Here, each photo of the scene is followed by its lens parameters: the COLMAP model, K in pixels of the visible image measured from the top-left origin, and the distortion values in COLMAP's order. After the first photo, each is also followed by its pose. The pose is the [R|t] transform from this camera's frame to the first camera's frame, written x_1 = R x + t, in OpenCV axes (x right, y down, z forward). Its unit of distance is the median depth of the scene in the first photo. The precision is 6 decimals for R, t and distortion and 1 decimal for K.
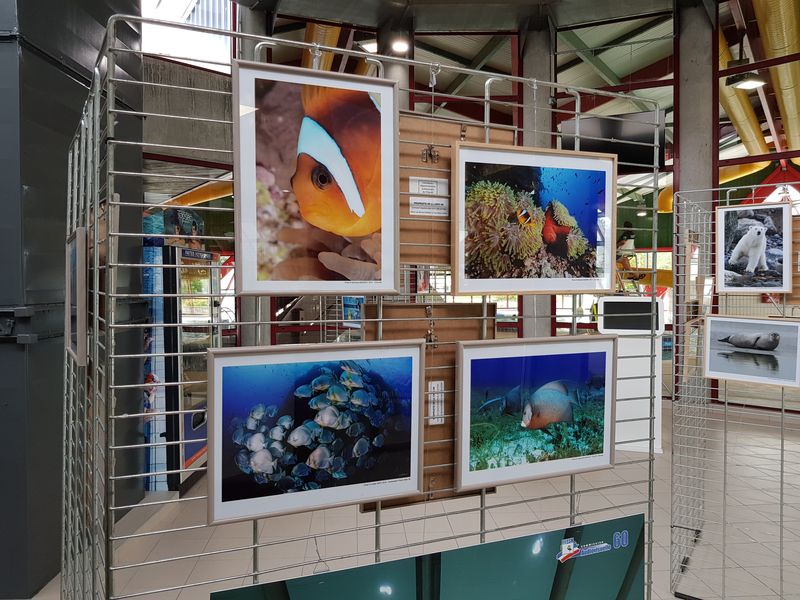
lens RADIAL K [[612.8, 0, 399.0], [0, 612.8, 294.8], [0, 0, 1]] dist [0.085371, -0.295228]
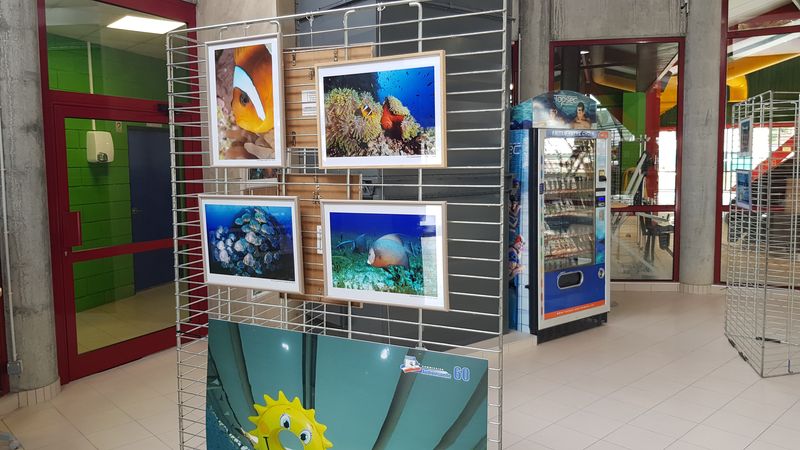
lens RADIAL K [[609.3, 0, 400.0], [0, 609.3, 225.0], [0, 0, 1]] dist [0.006033, -0.000958]
pose [[0.656524, 0.073649, -0.750701, 1.326163], [-0.007168, 0.995786, 0.091425, 0.000825], [0.754271, -0.054641, 0.654285, 0.166079]]
